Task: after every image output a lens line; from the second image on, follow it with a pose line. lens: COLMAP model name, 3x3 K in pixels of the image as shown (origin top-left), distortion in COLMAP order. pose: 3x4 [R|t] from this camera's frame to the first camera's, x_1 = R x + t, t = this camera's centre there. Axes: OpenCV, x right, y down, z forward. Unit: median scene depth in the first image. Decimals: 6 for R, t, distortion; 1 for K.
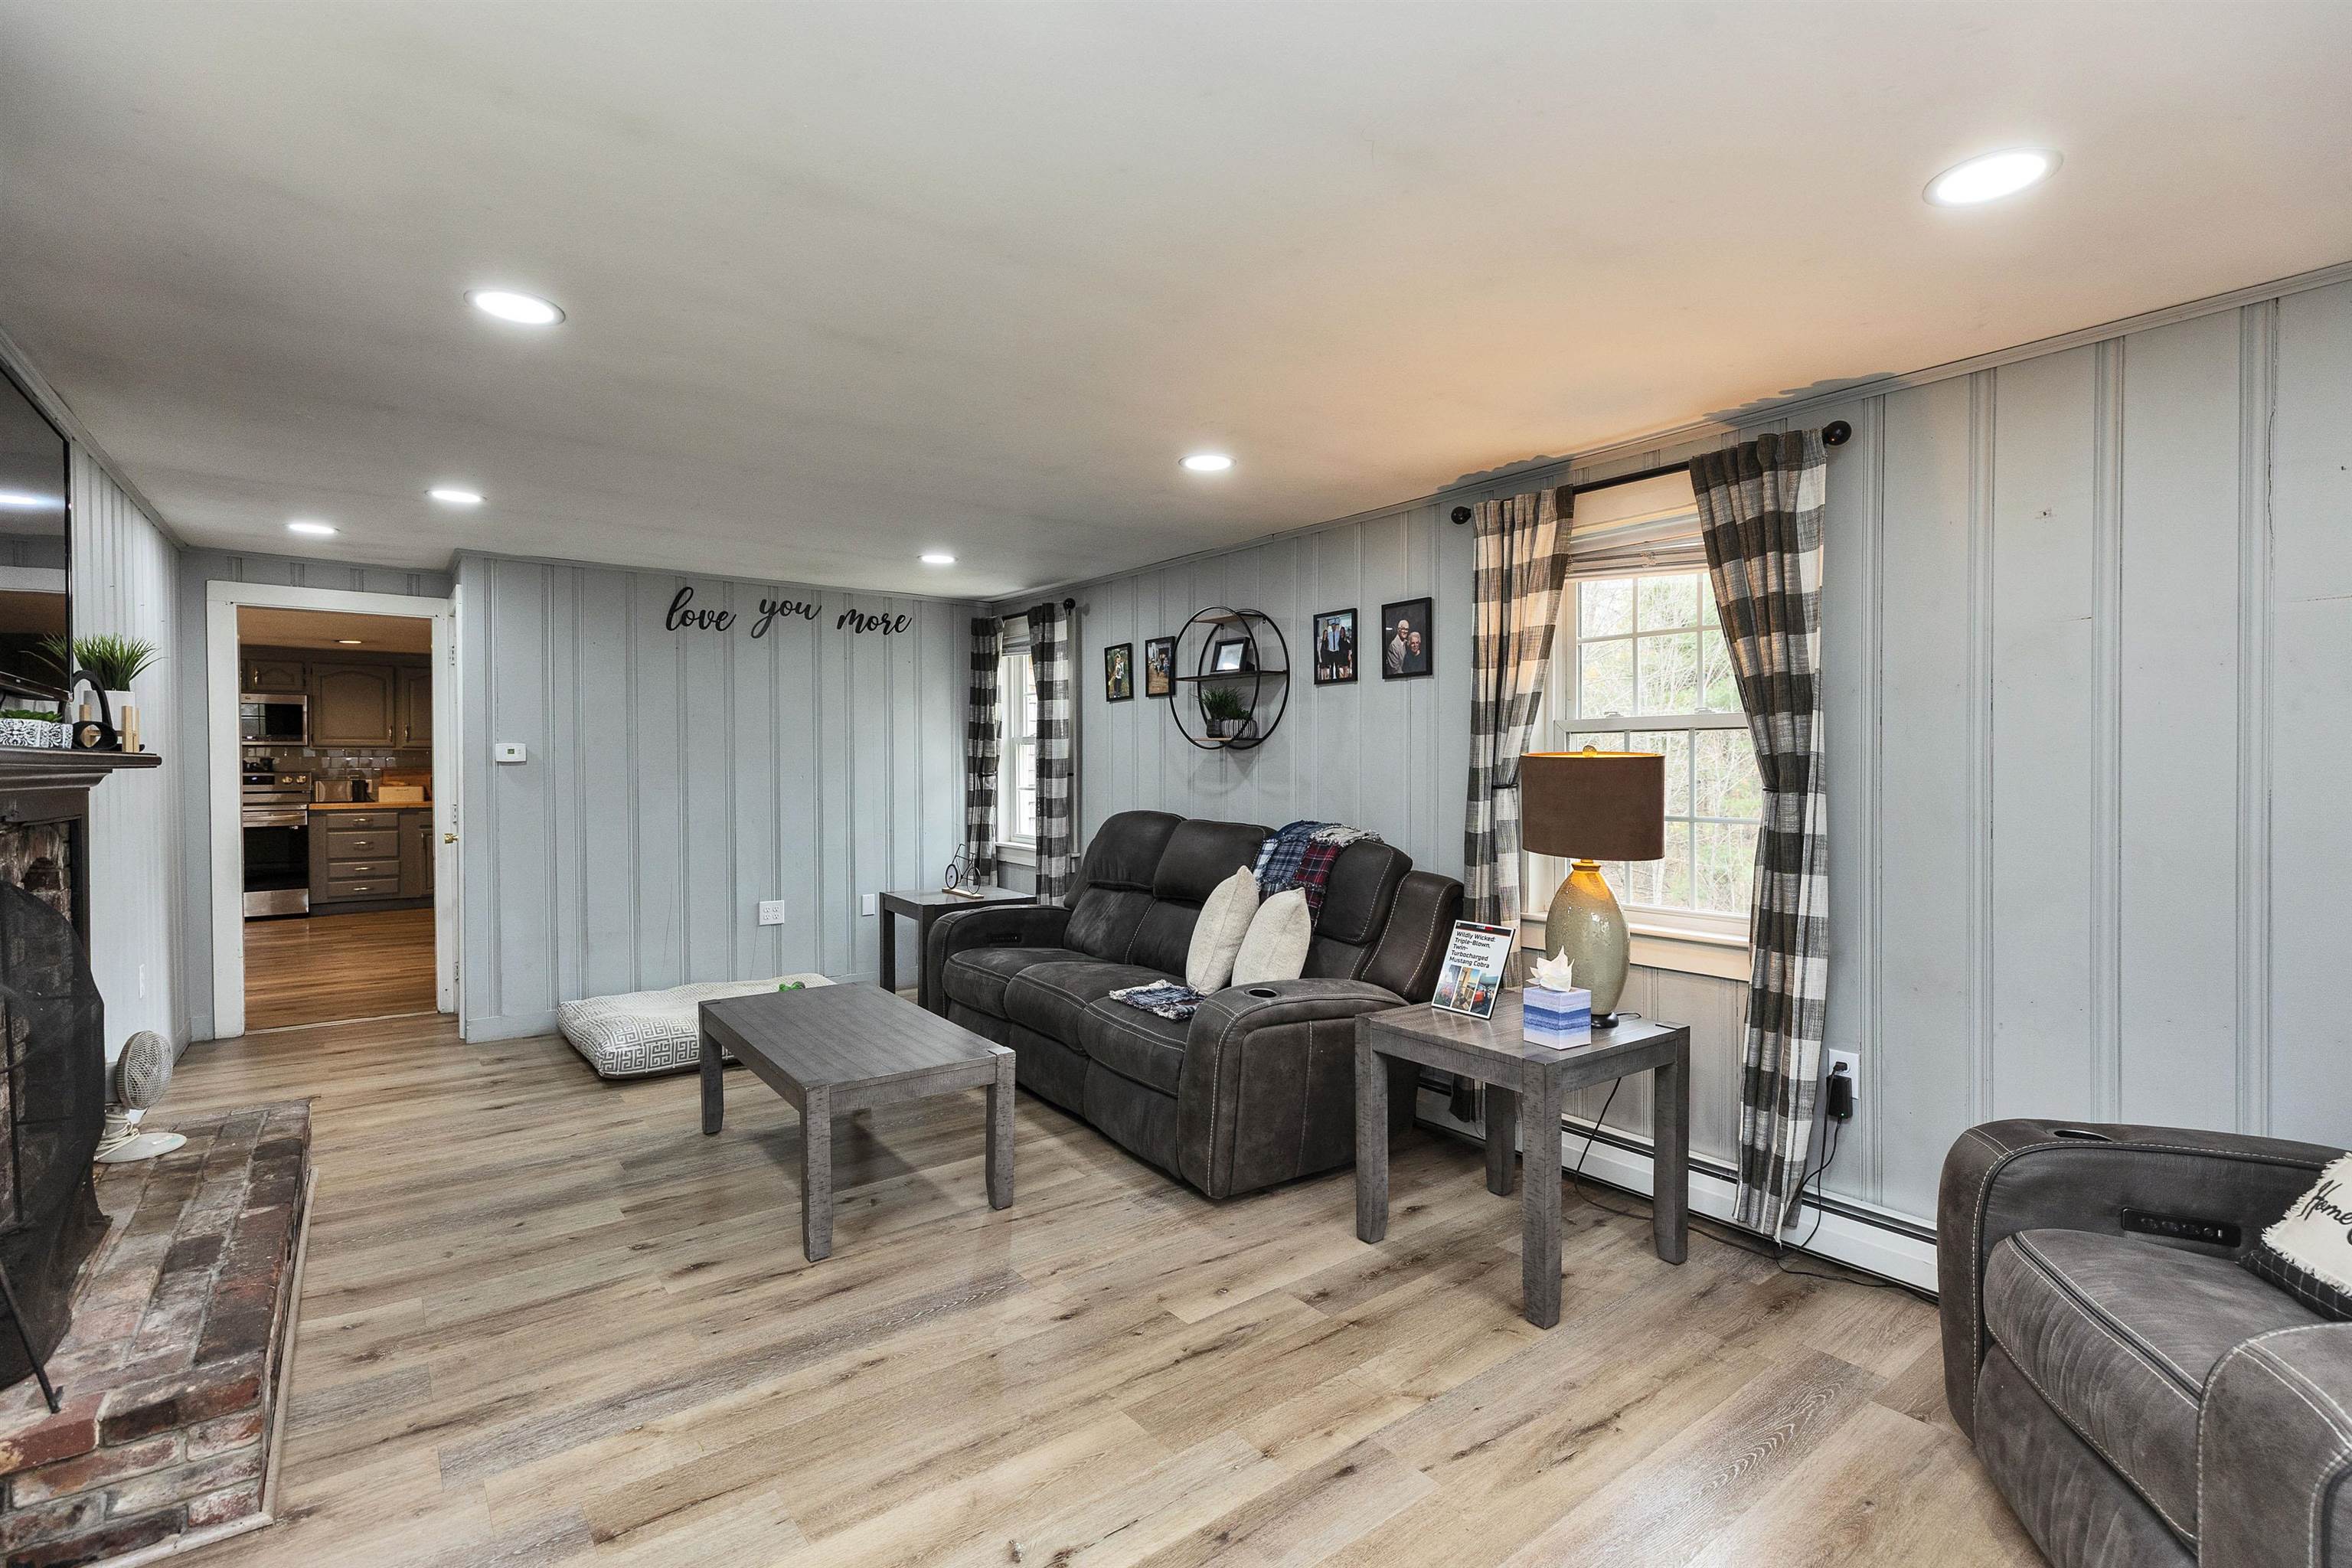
lens RADIAL K [[1095.6, 0, 1155.8], [0, 1095.6, 779.9], [0, 0, 1]] dist [0.015502, 0.000121]
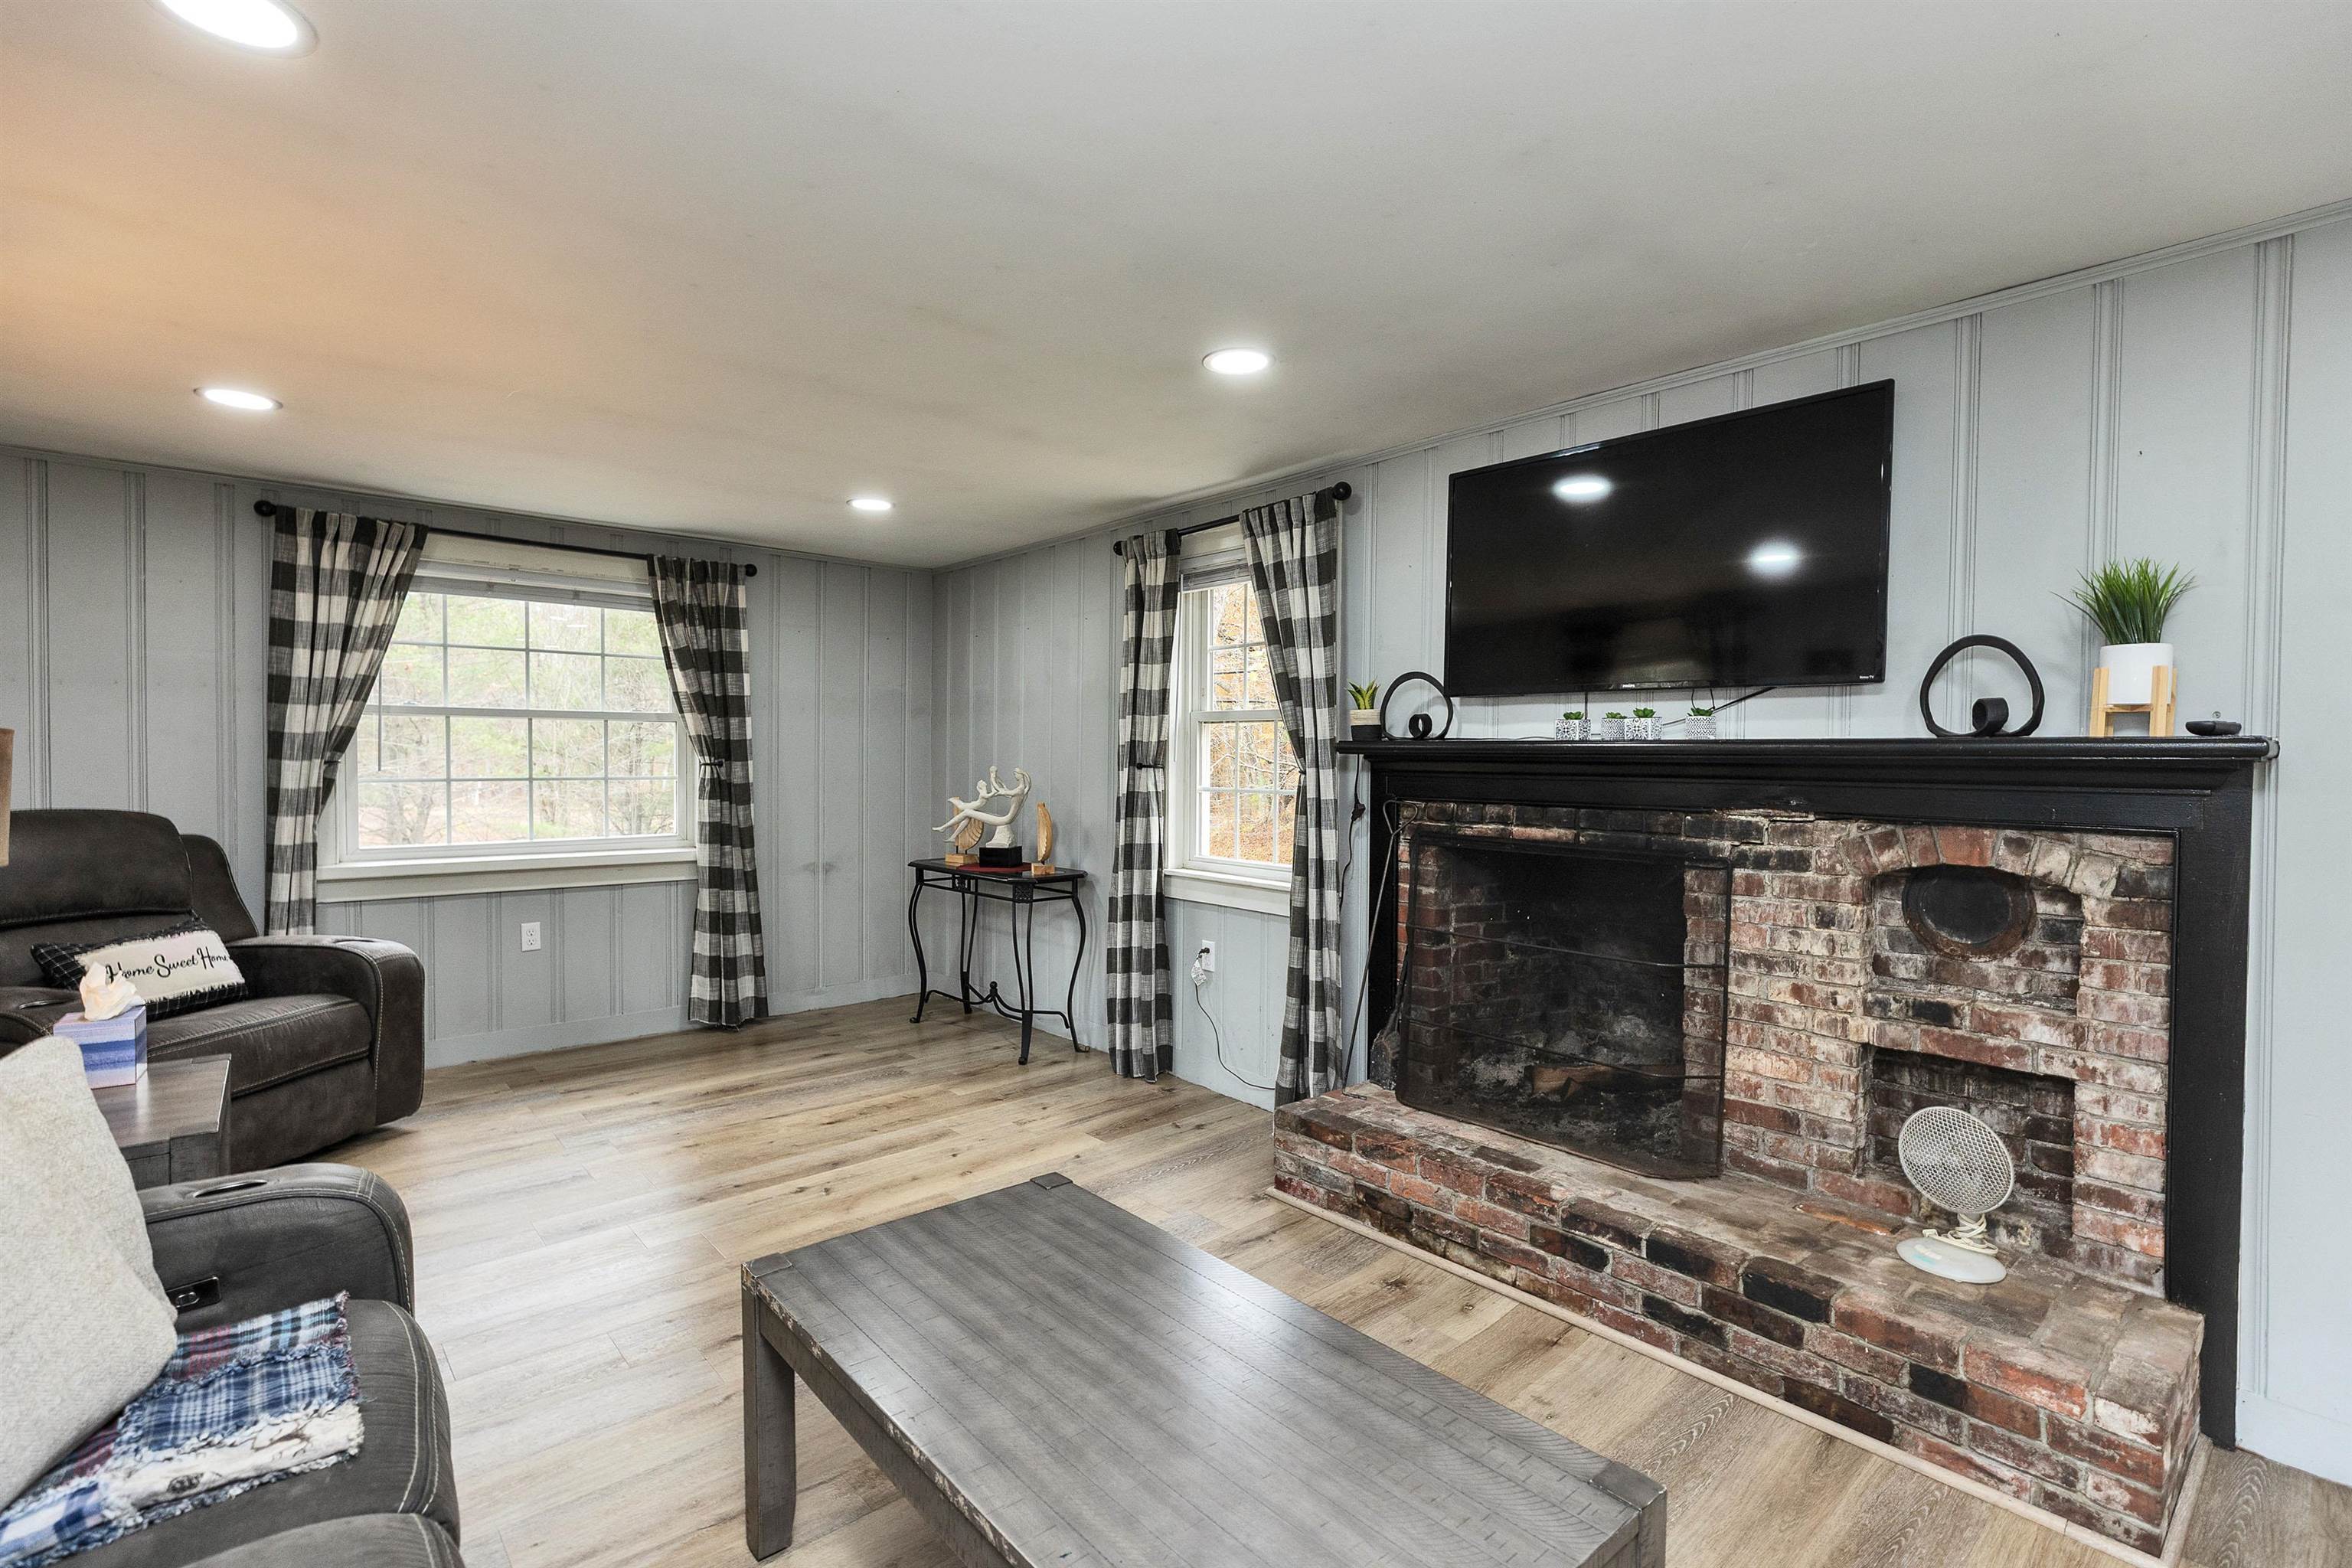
lens RADIAL K [[1071.8, 0, 1173.6], [0, 1071.8, 774.6], [0, 0, 1]] dist [0.015891, -0.000946]
pose [[-0.994692, -0.003512, -0.102836, -0.351007], [-0.006692, 0.999510, 0.030586, -0.024704], [0.102678, 0.031112, -0.994228, 1.925675]]
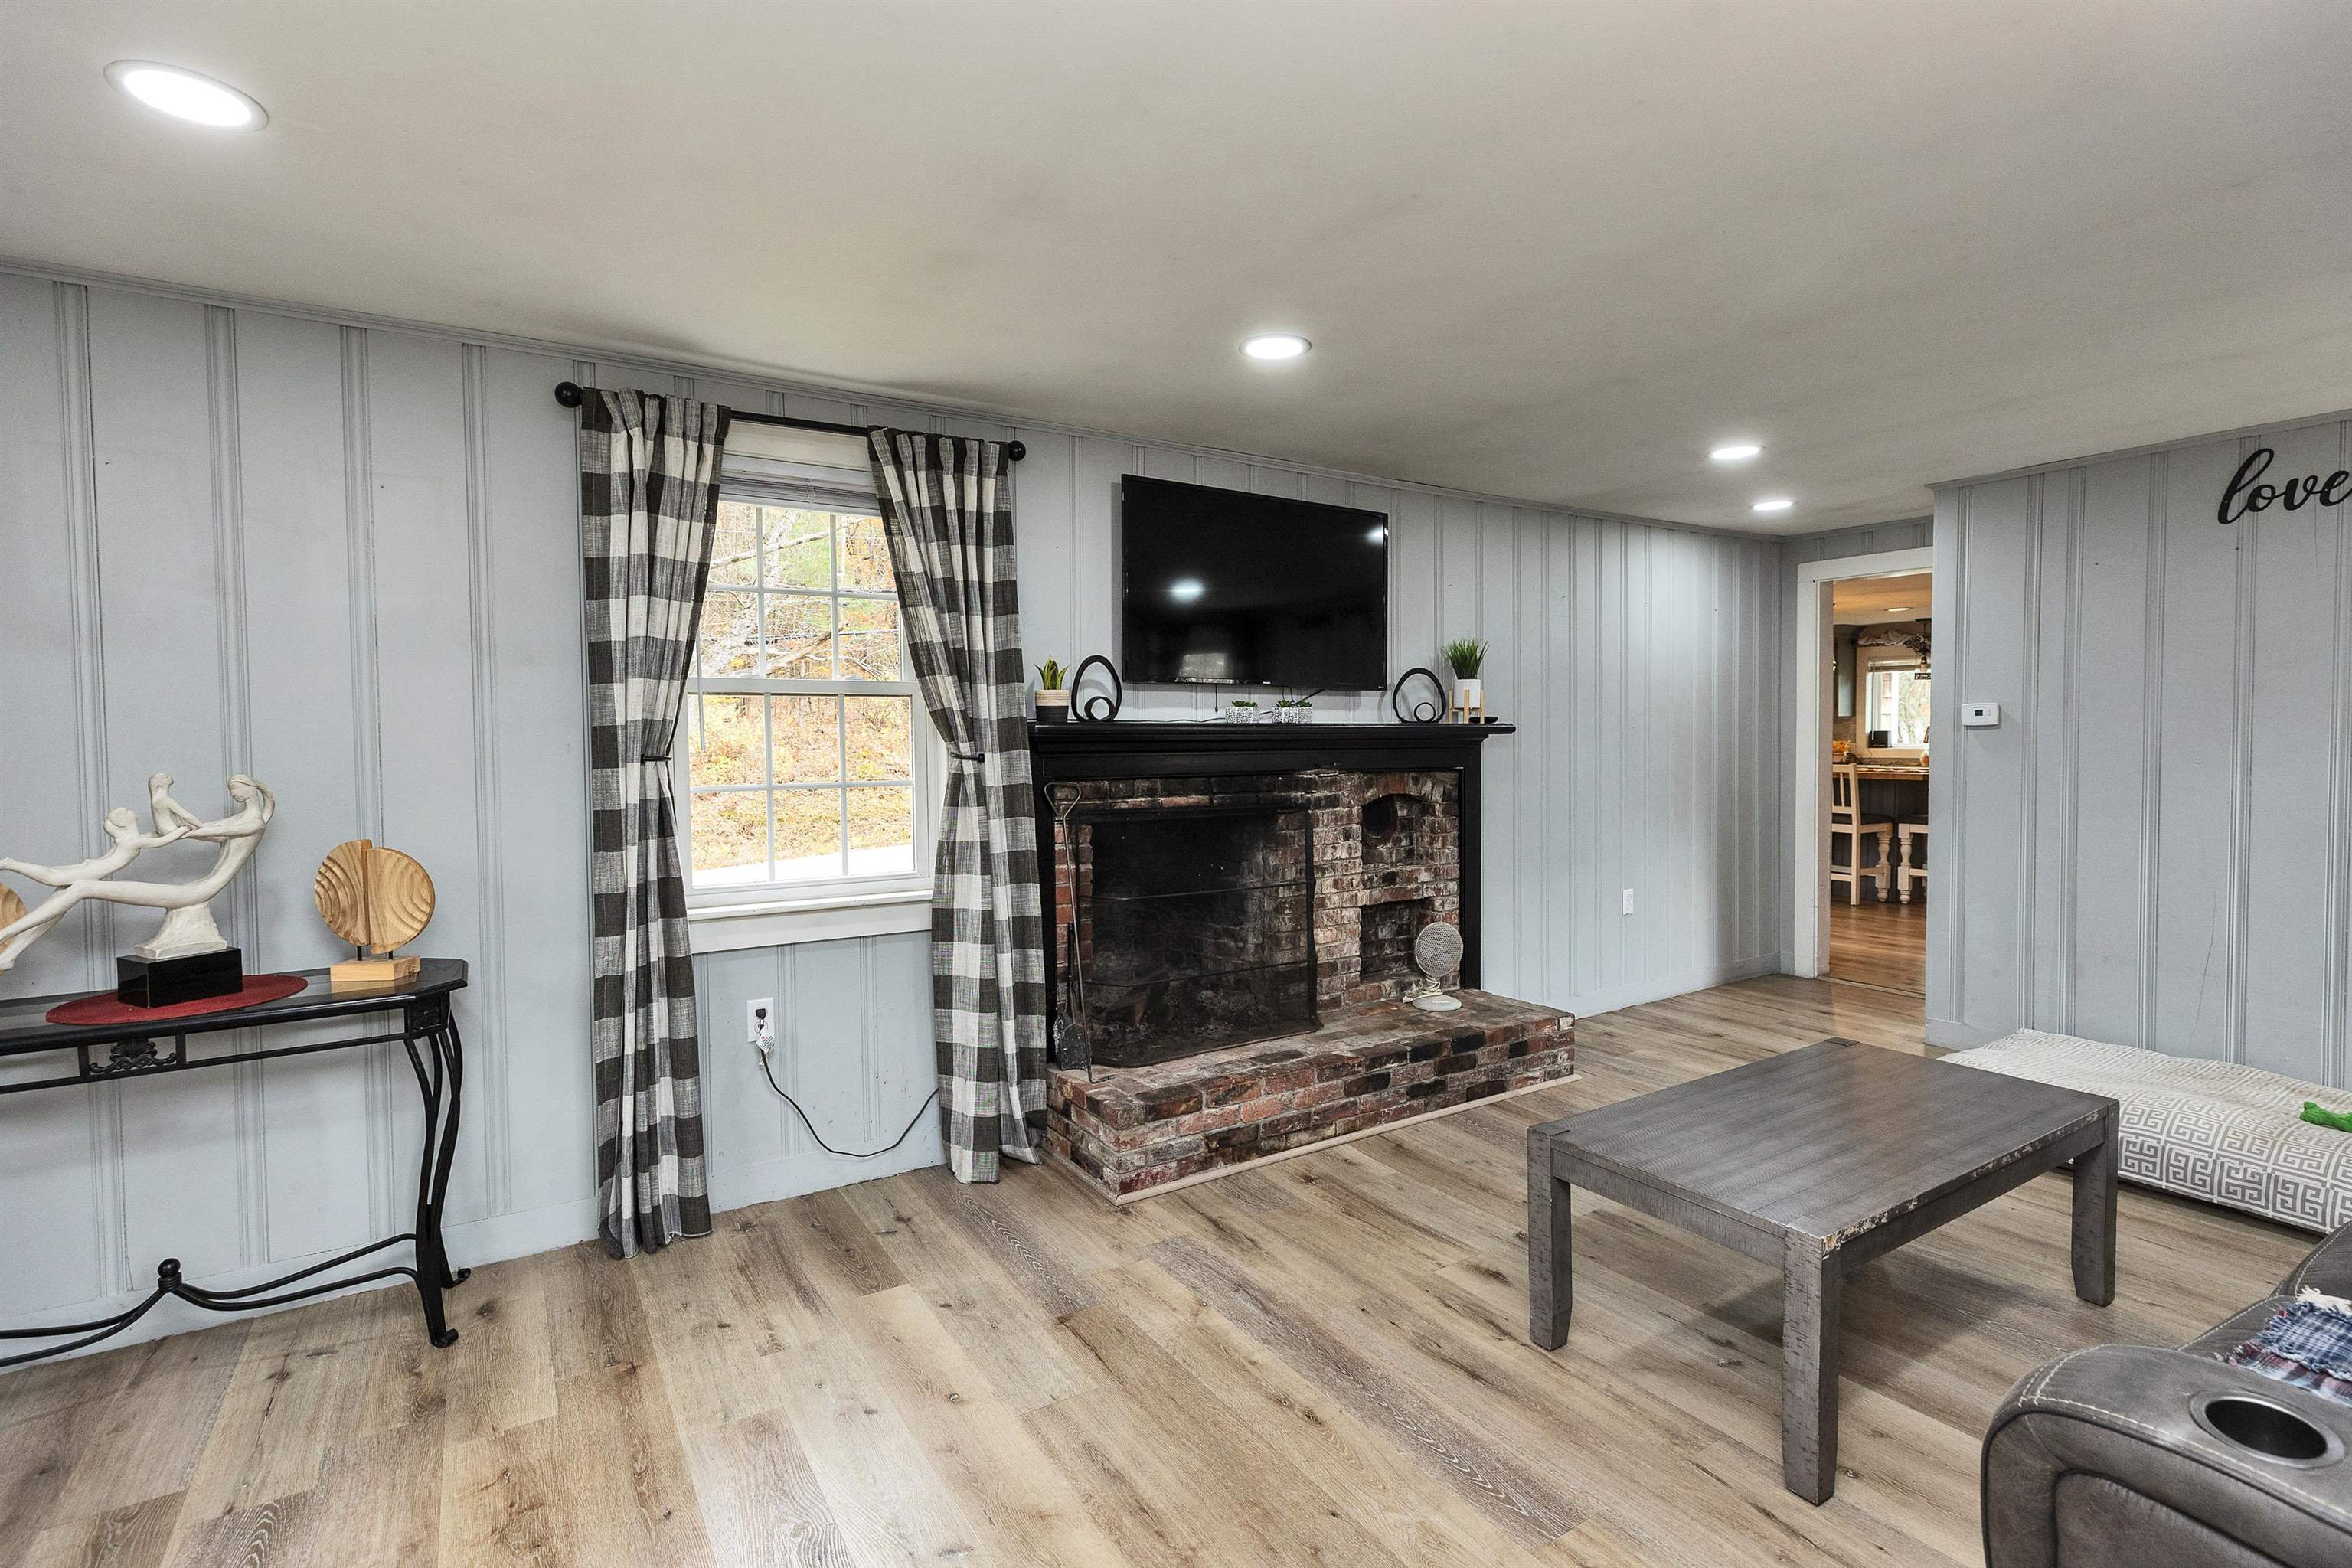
lens RADIAL K [[1071.8, 0, 1173.6], [0, 1071.8, 774.6], [0, 0, 1]] dist [0.015891, -0.000946]
pose [[-0.067065, 0.036441, -0.997083, 0.541217], [-0.004945, 0.999308, 0.036855, -0.013015], [0.997736, 0.007402, -0.066839, 0.866397]]
